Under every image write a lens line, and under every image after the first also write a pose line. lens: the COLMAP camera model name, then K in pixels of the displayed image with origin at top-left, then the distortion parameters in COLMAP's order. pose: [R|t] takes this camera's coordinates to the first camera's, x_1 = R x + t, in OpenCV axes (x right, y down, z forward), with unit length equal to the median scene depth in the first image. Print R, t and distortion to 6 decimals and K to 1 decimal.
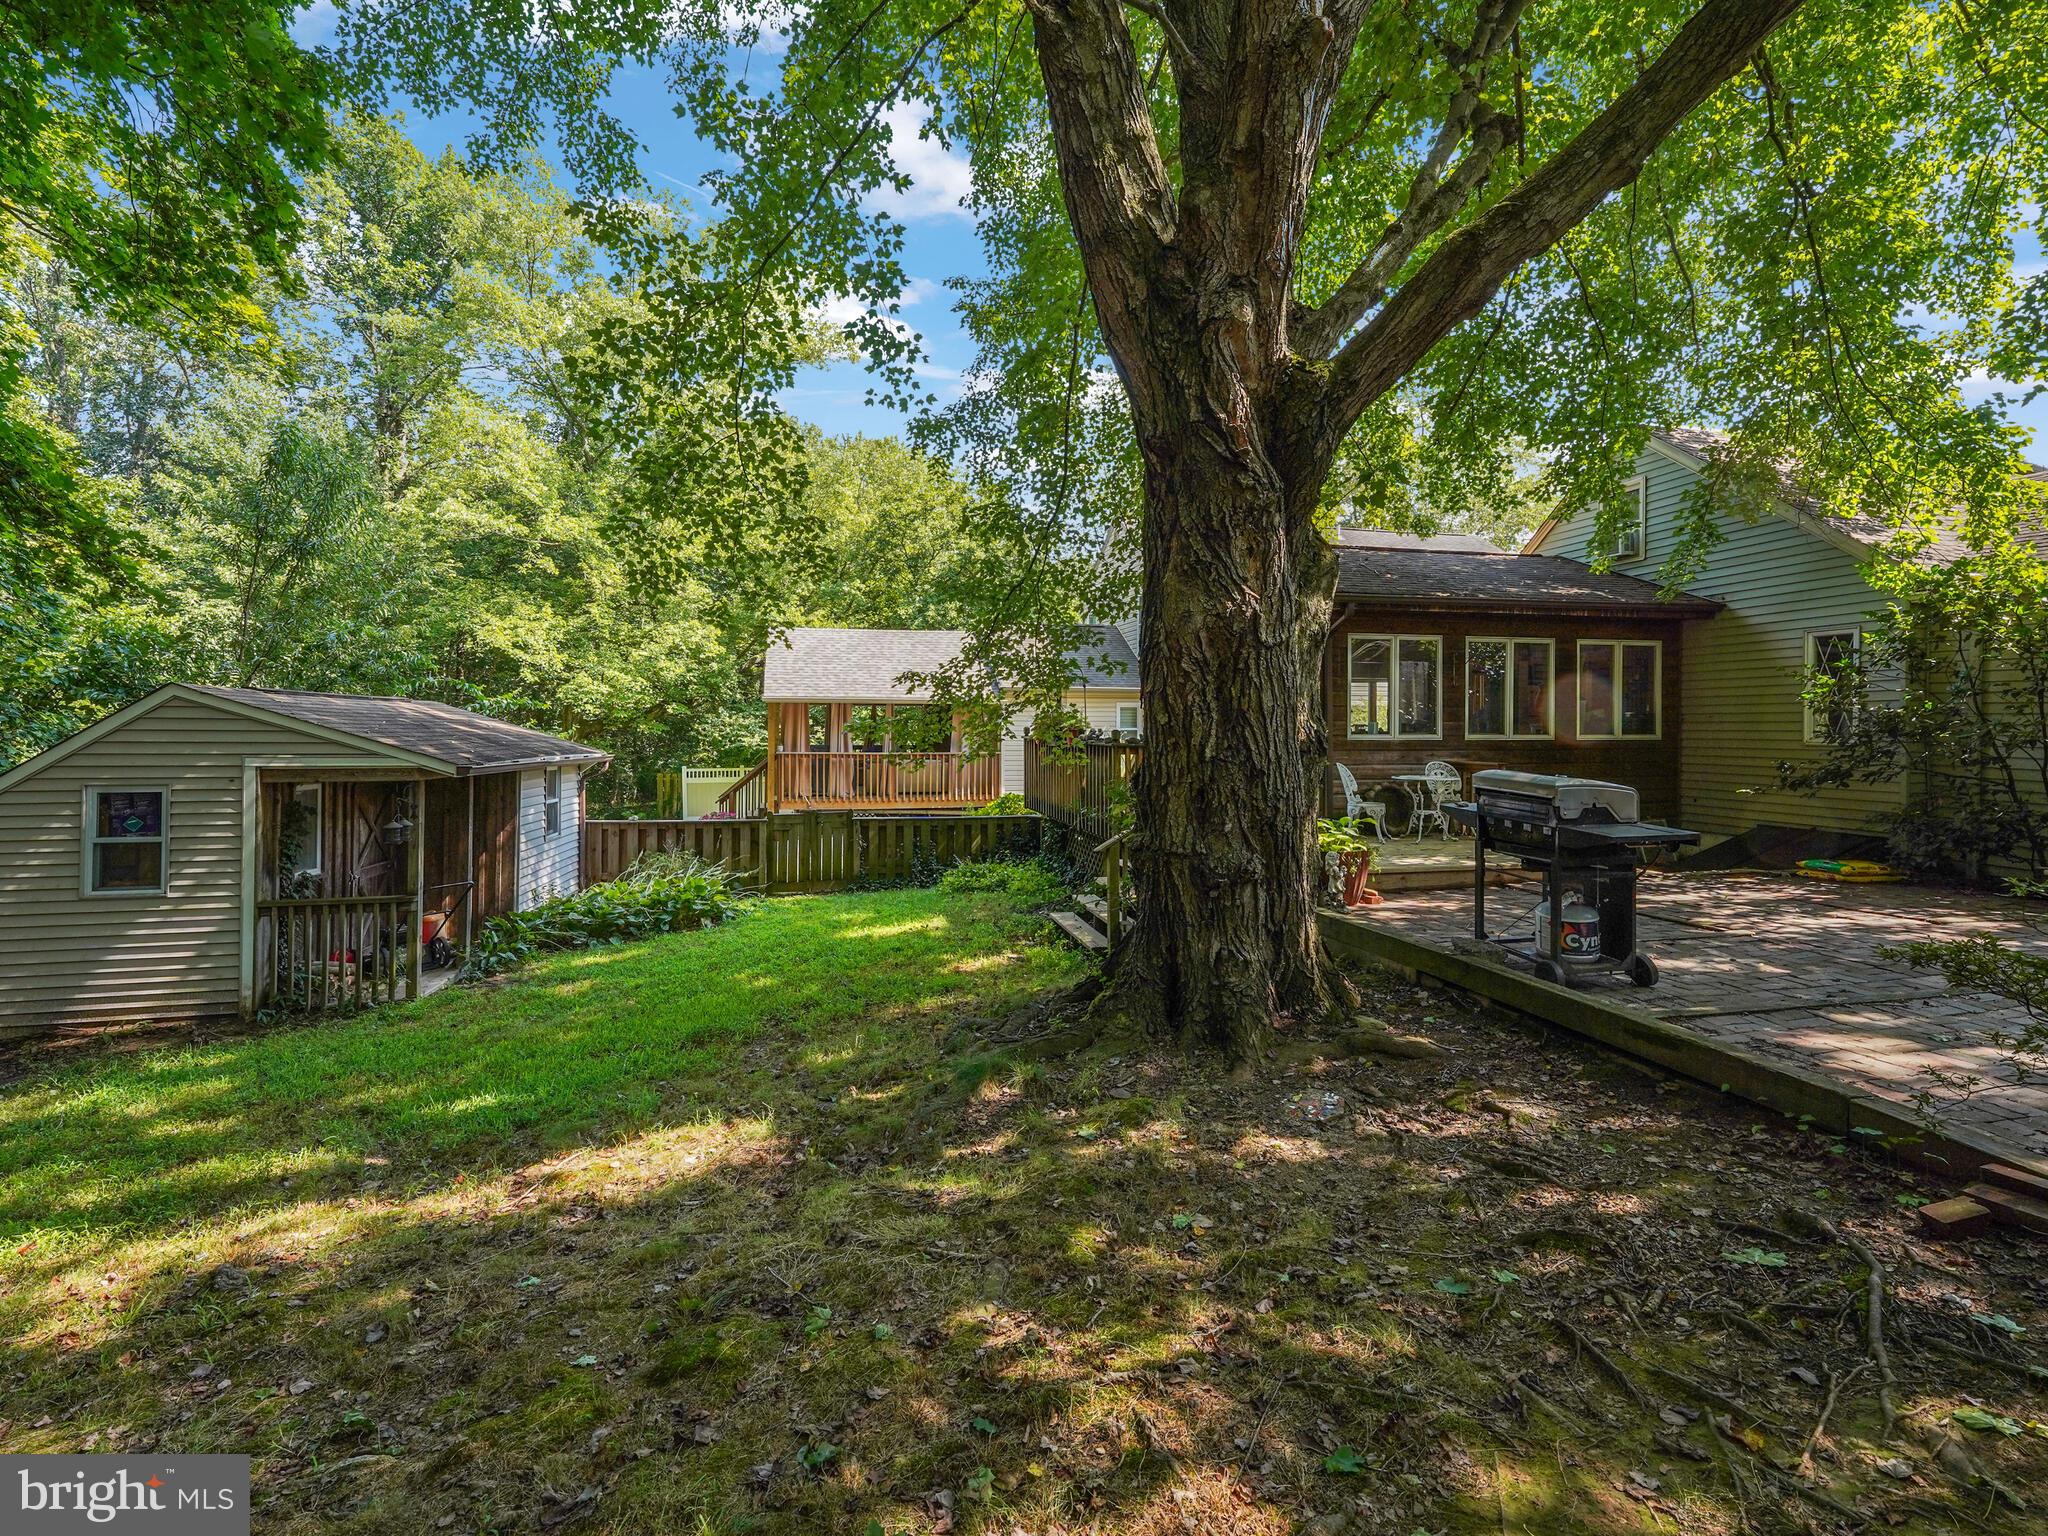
lens RADIAL K [[956.8, 0, 1039.6], [0, 956.8, 726.2], [0, 0, 1]] dist [0.027450, 0.000565]
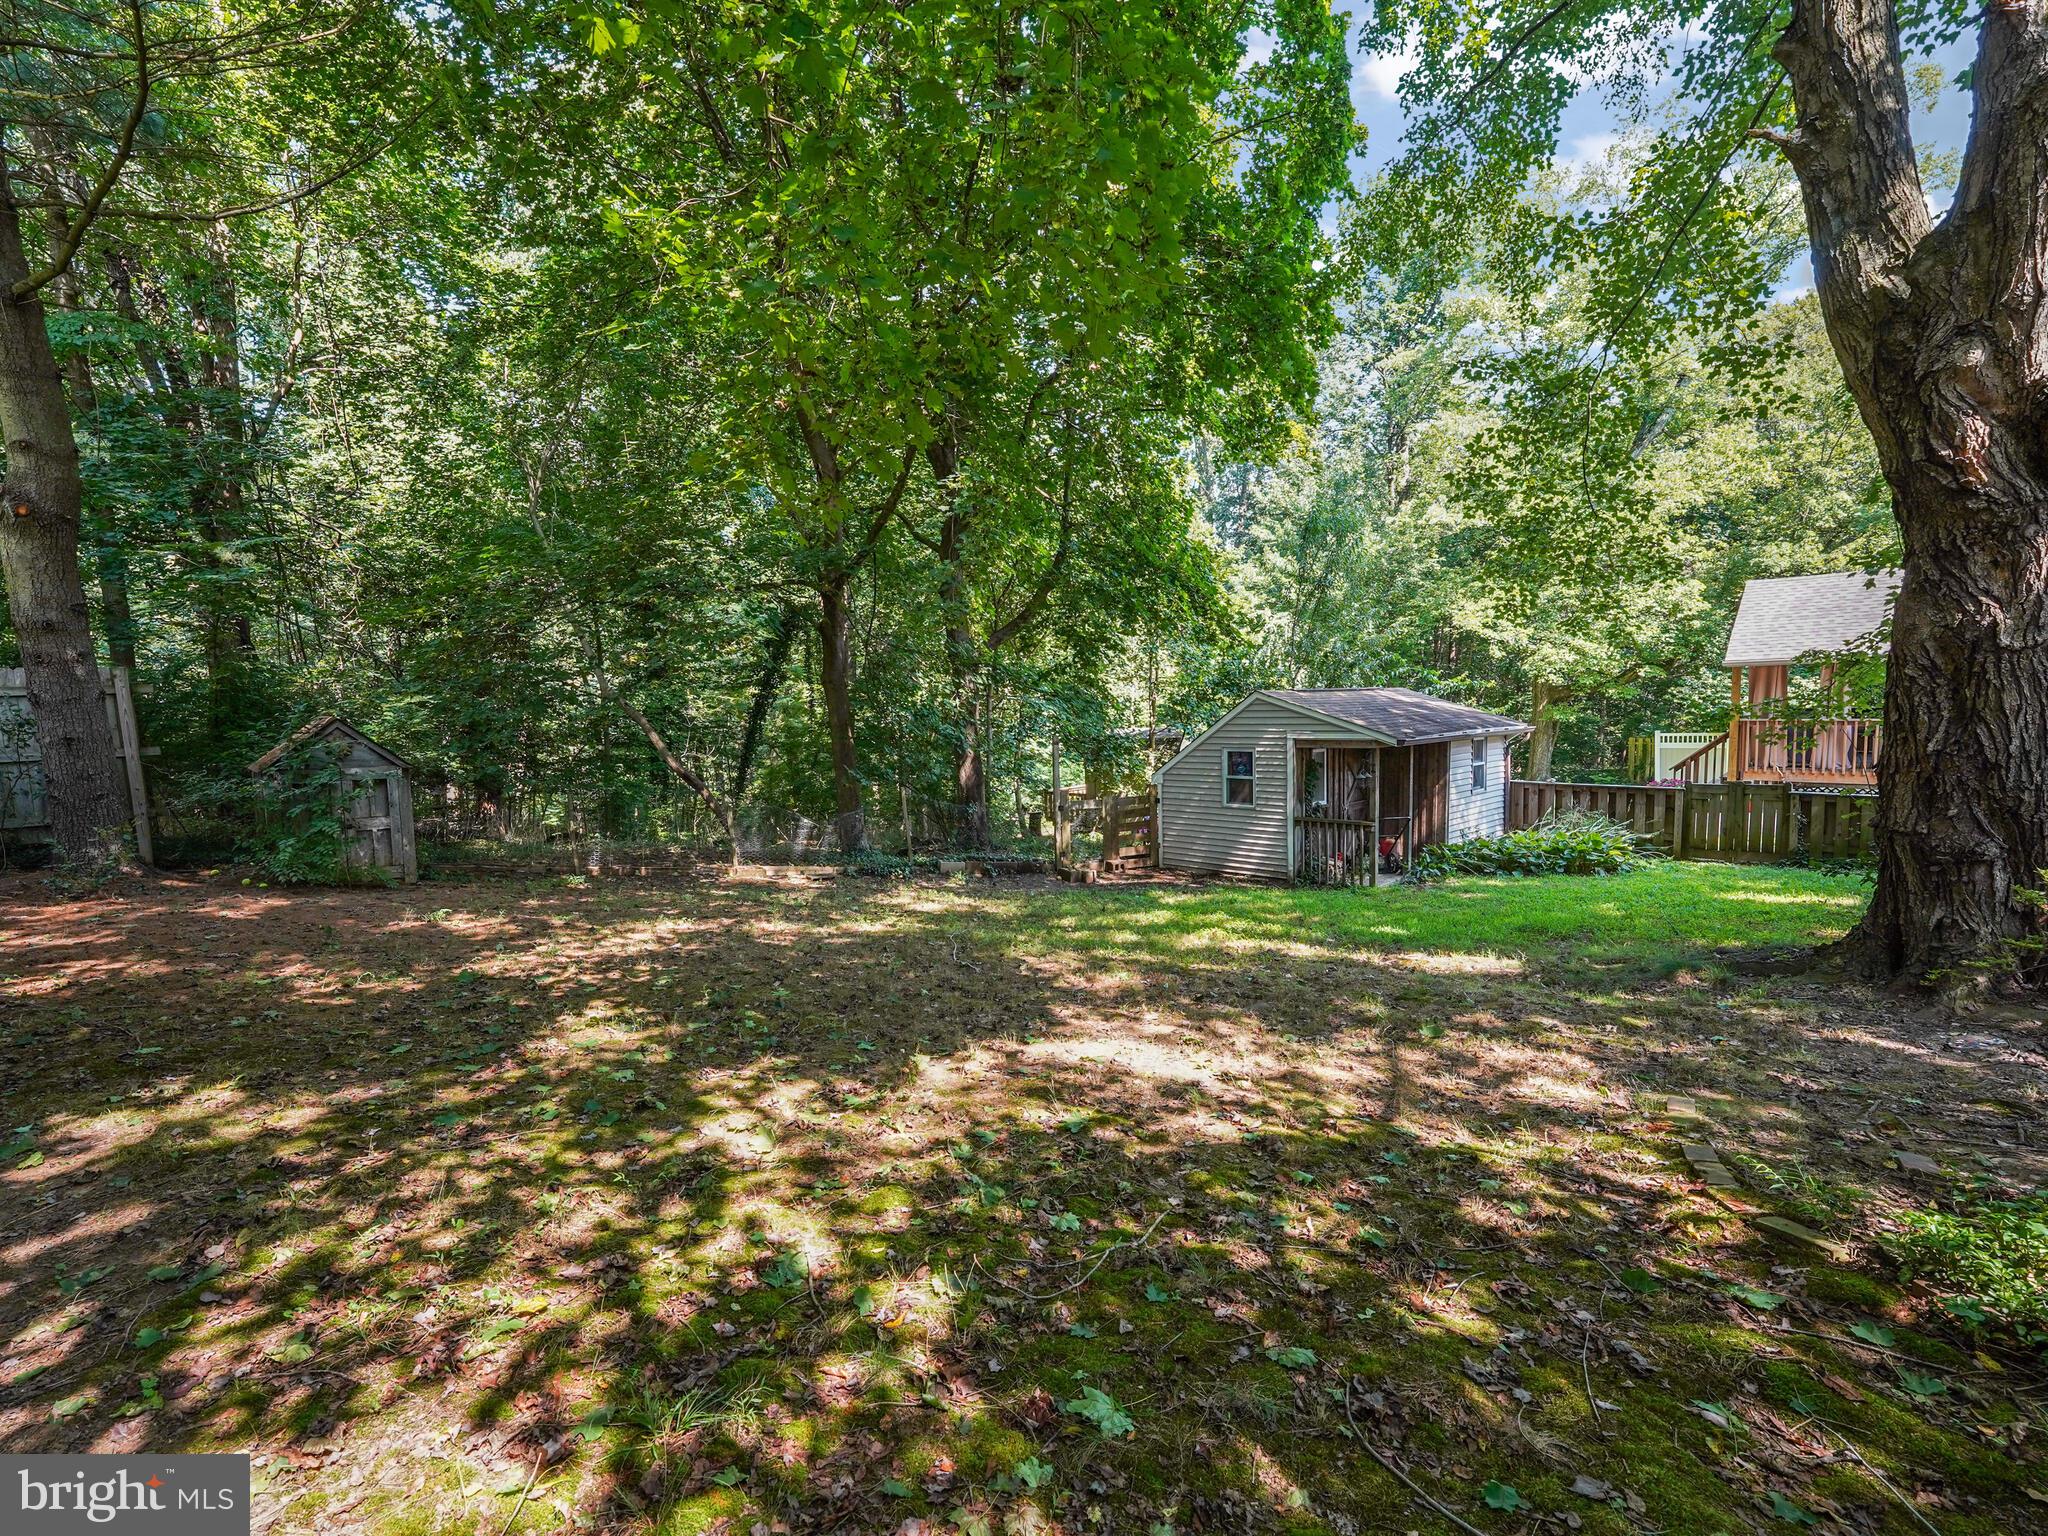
lens RADIAL K [[928.7, 0, 1016.3], [0, 928.7, 763.1], [0, 0, 1]] dist [0.019664, -0.000140]
pose [[0.552920, 0.033946, -0.832542, 0.383161], [0.033372, 0.997466, 0.062835, -0.045195], [0.832565, -0.062526, 0.550386, -0.406566]]
